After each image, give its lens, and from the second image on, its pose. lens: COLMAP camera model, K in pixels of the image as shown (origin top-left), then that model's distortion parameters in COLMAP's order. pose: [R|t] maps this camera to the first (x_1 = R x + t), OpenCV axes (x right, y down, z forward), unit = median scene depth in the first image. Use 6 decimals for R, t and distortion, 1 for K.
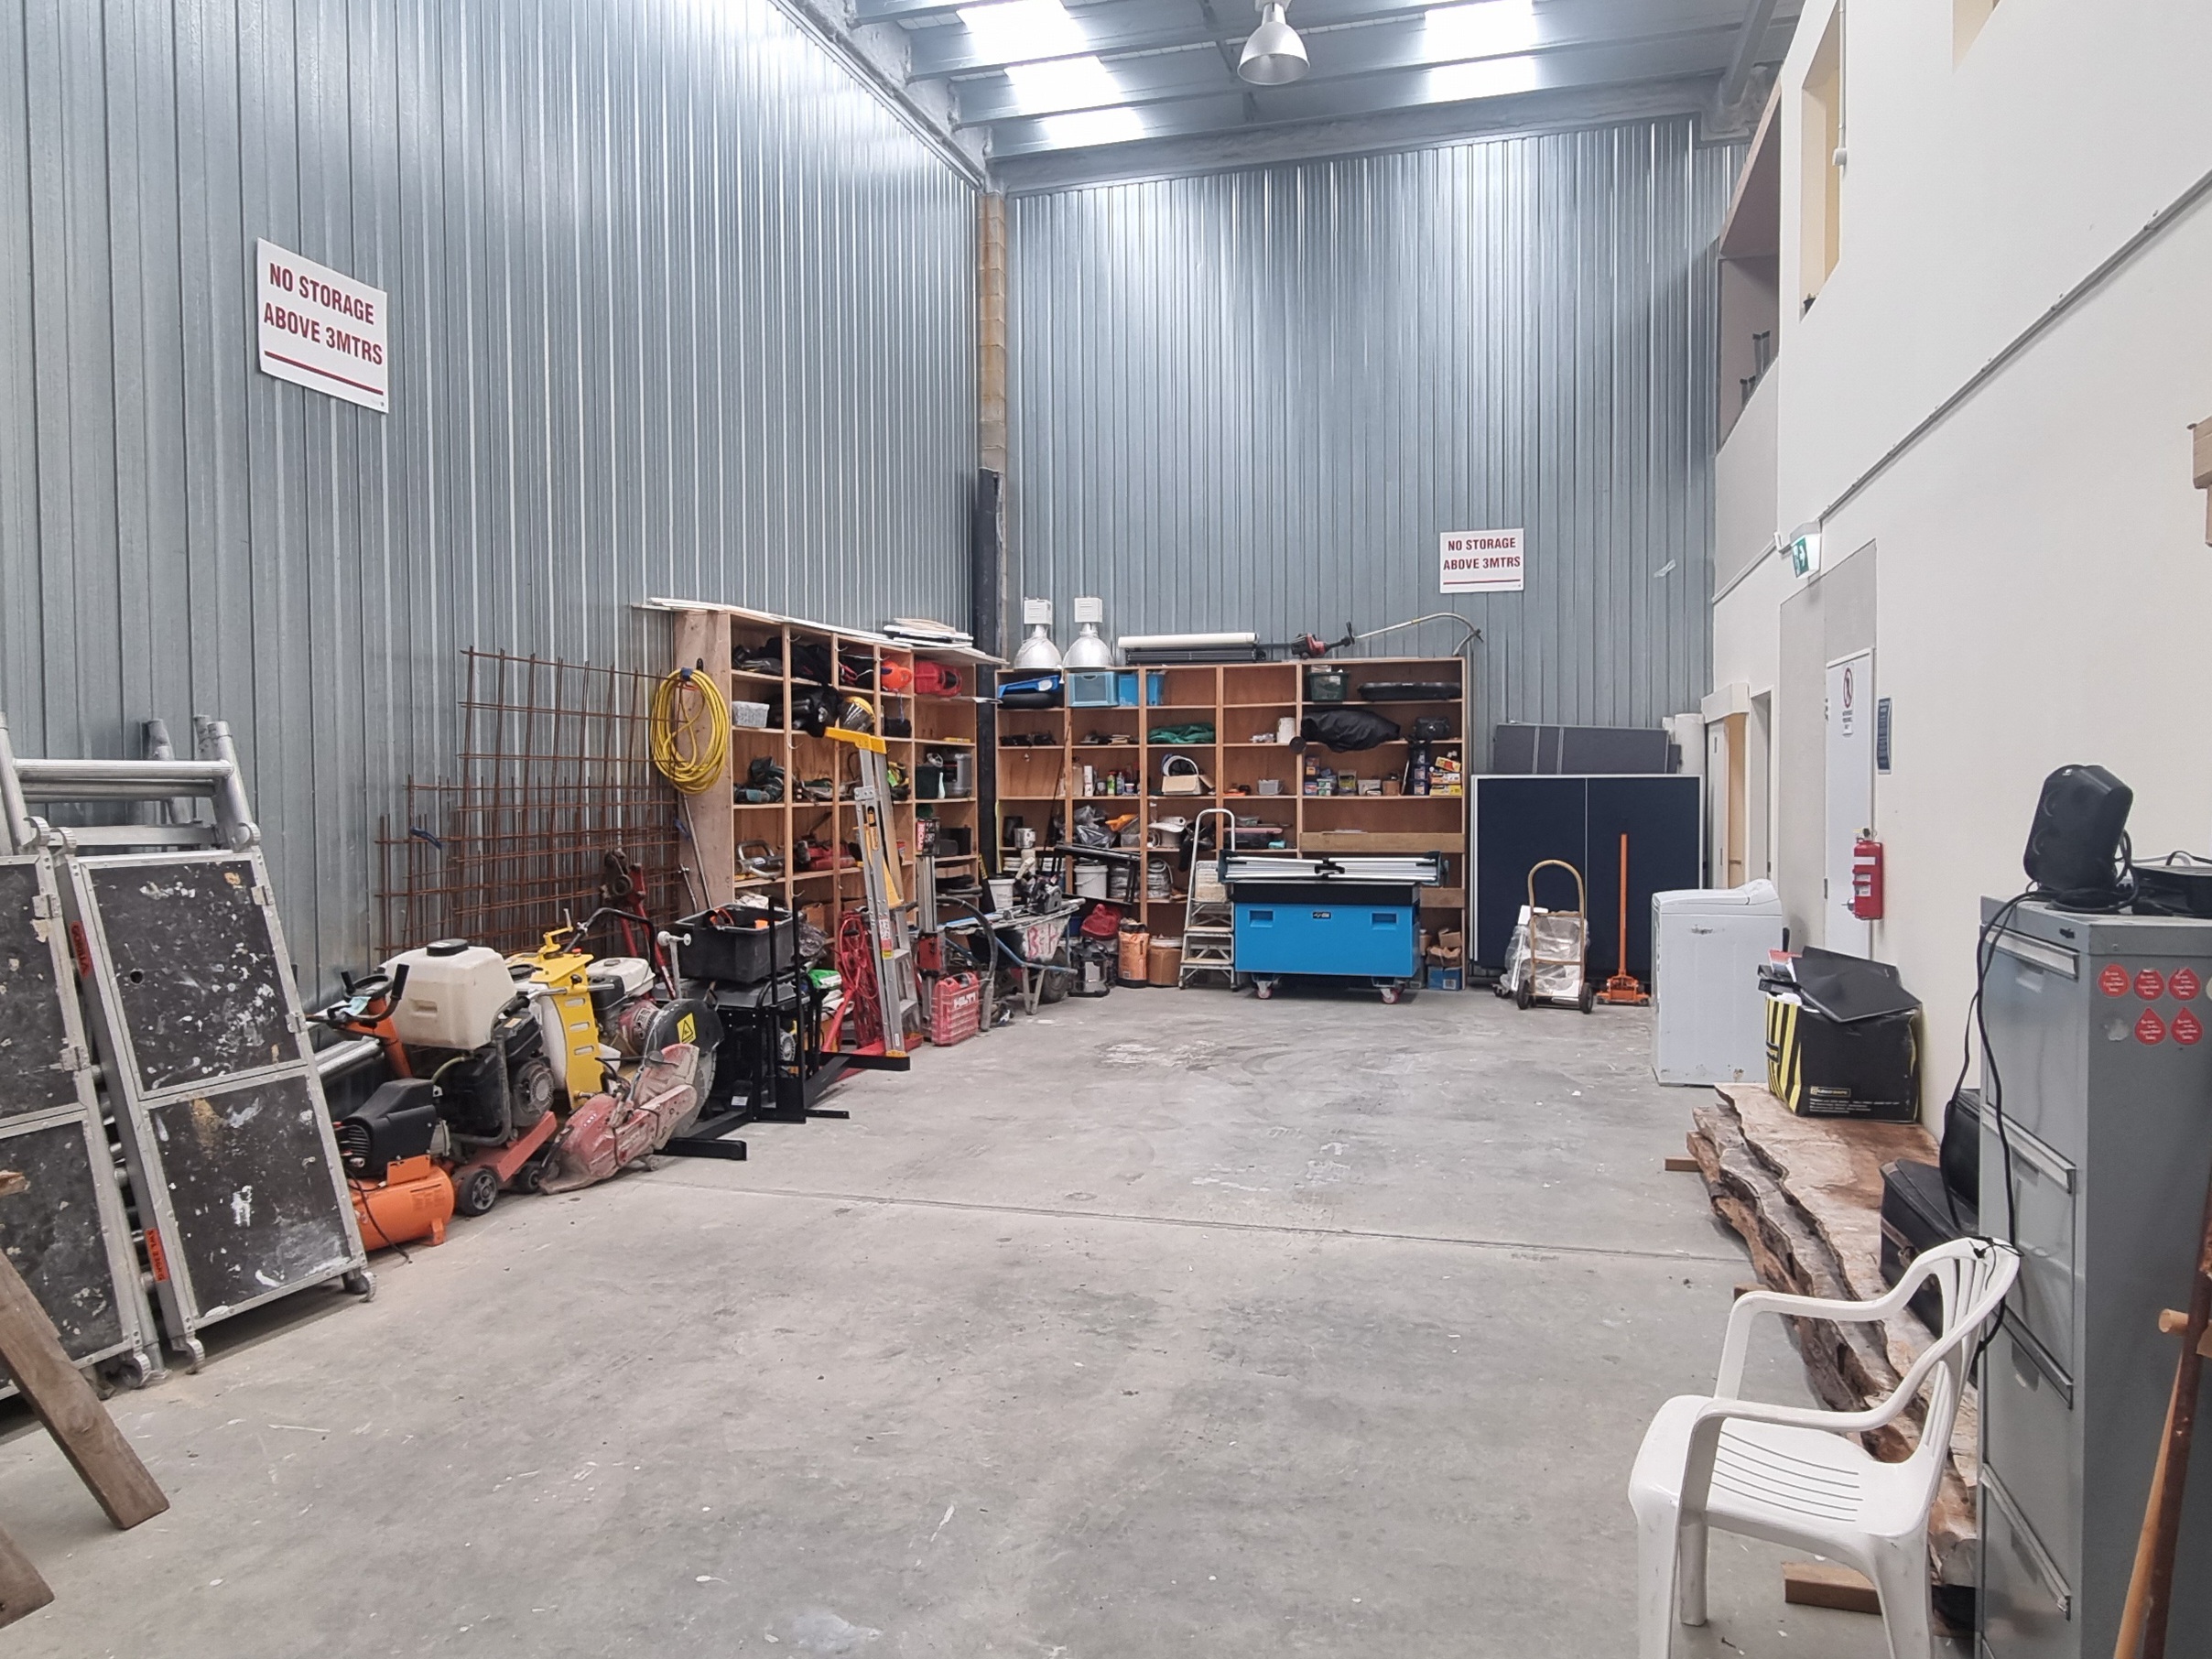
lens RADIAL K [[1494.8, 0, 1096.7], [0, 1494.8, 831.9], [0, 0, 1]] dist [-0.001669, -0.001591]
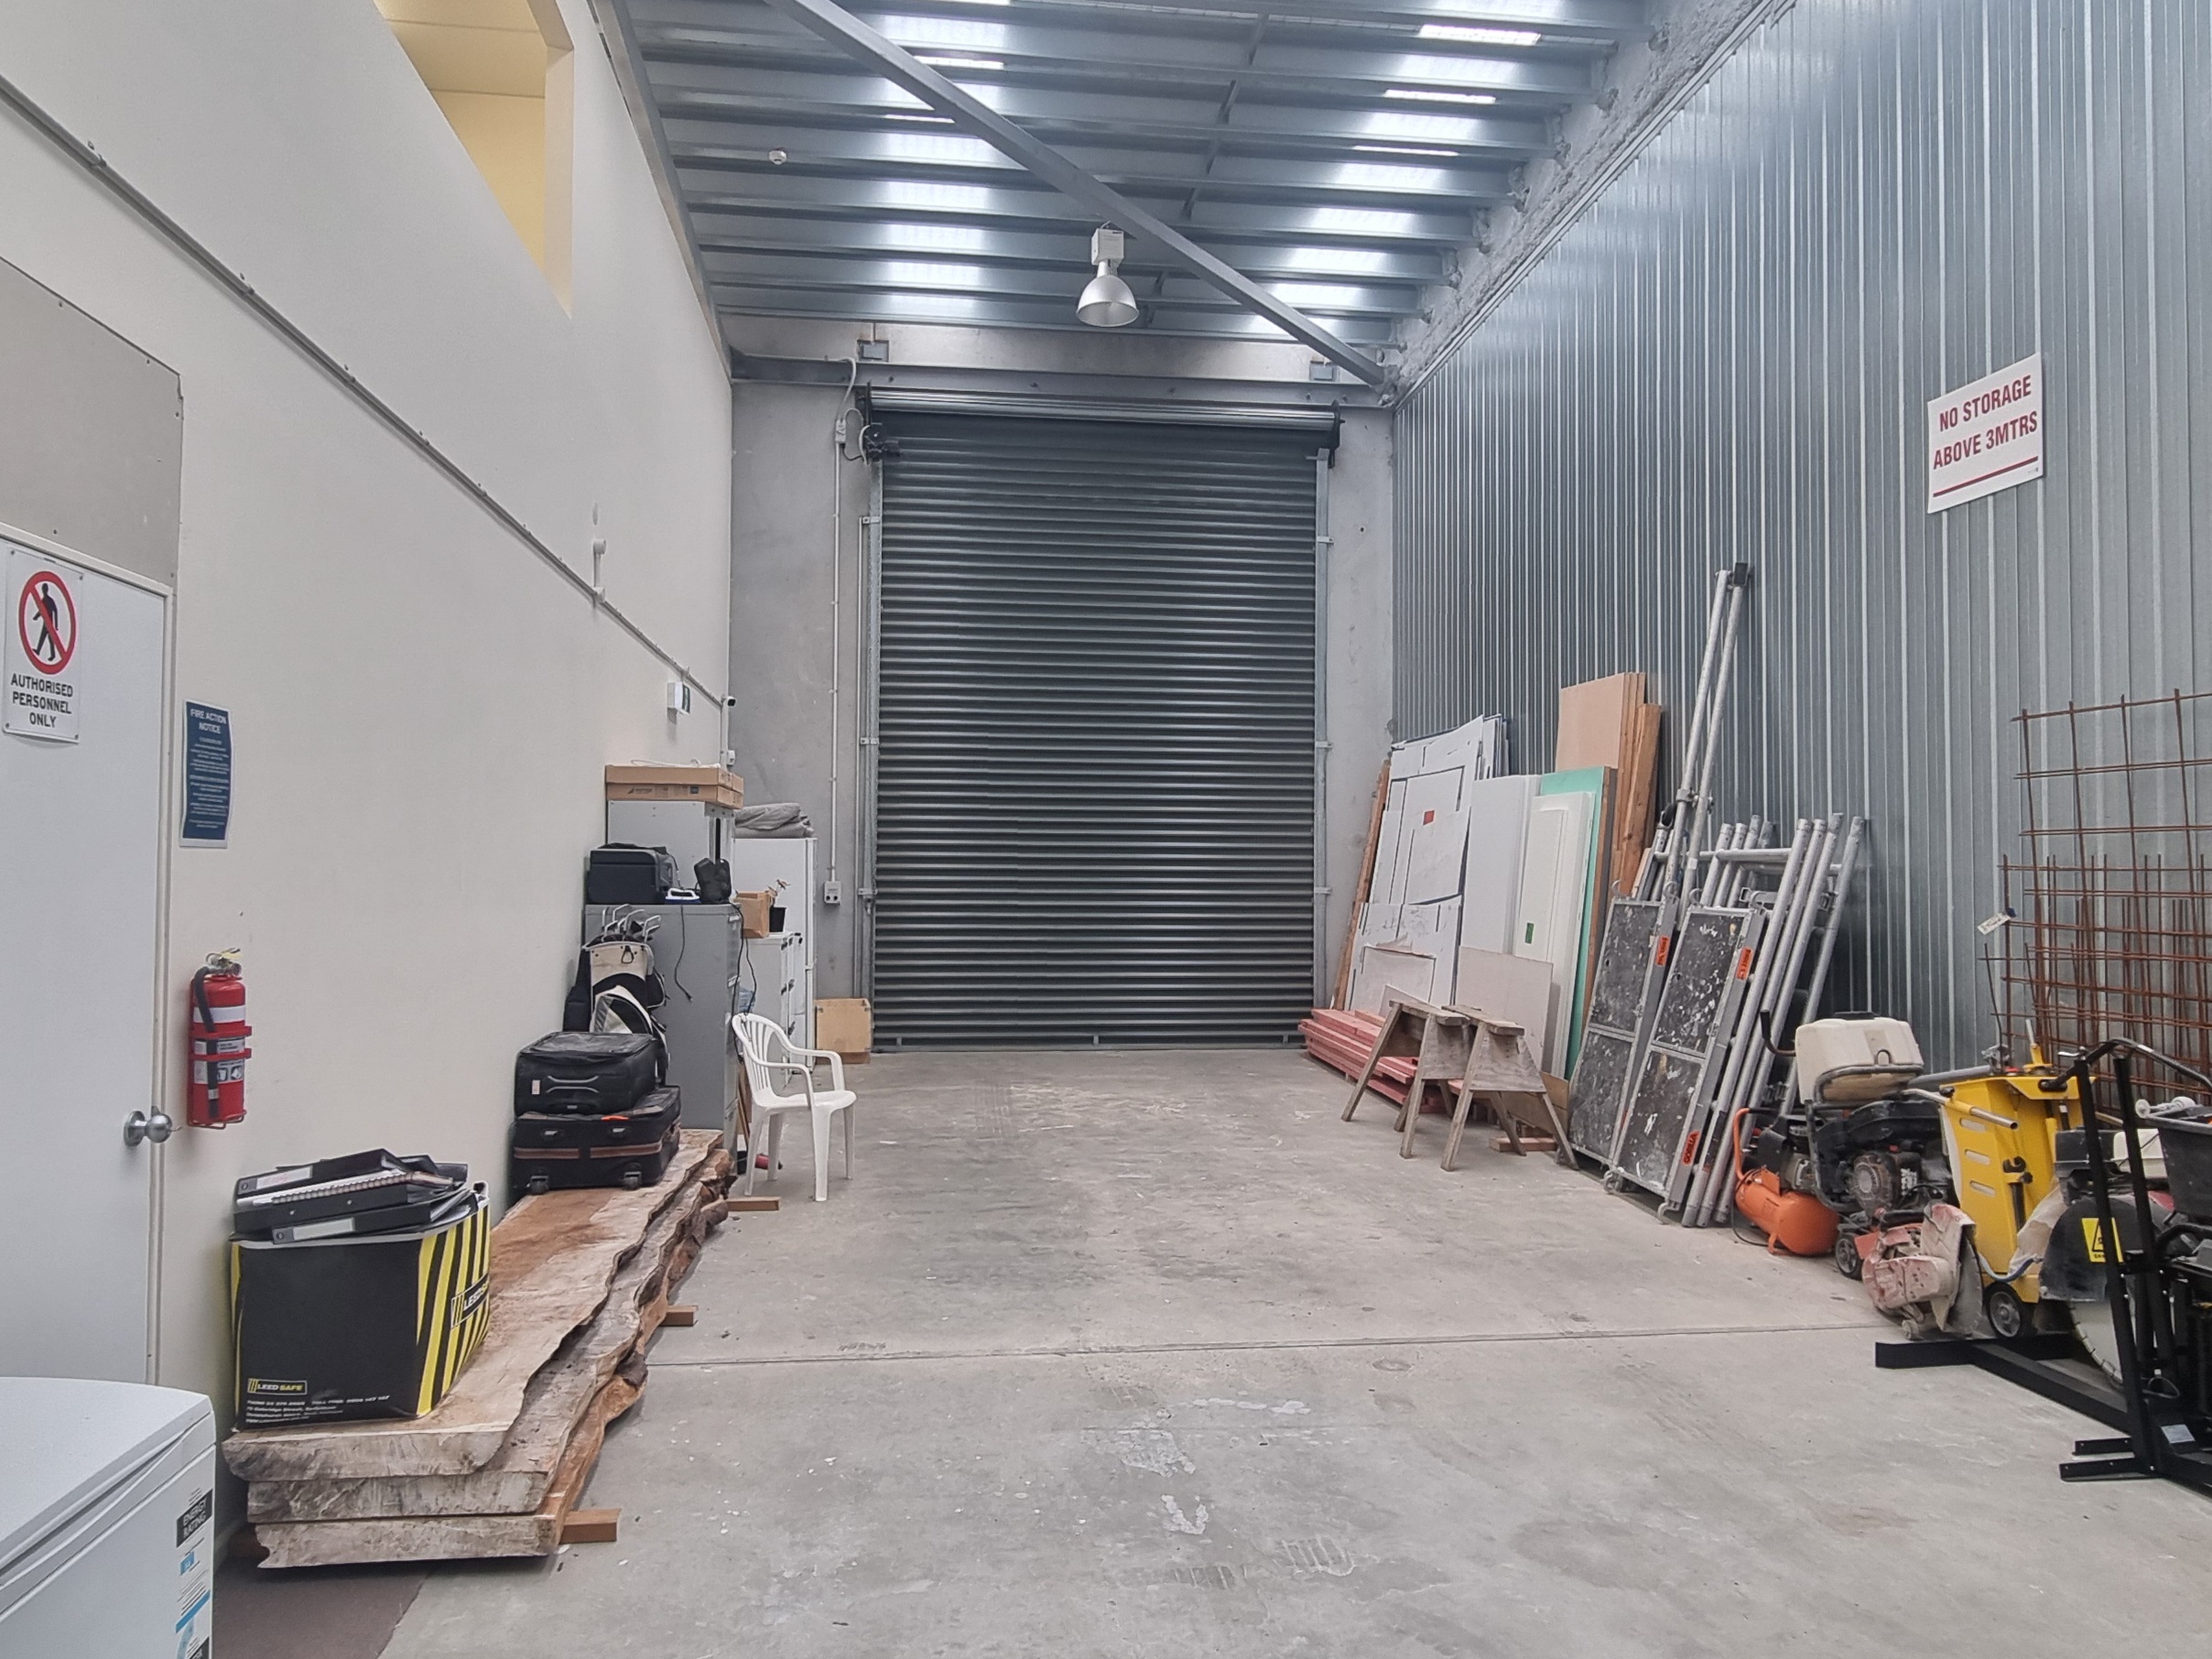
lens RADIAL K [[1494.8, 0, 1101.4], [0, 1494.8, 824.4], [0, 0, 1]] dist [-0.001669, -0.001591]
pose [[-0.921020, -0.009773, -0.389392, 0.456630], [-0.012204, 0.999918, 0.003771, -0.054668], [0.389323, 0.008226, -0.921064, 1.678330]]
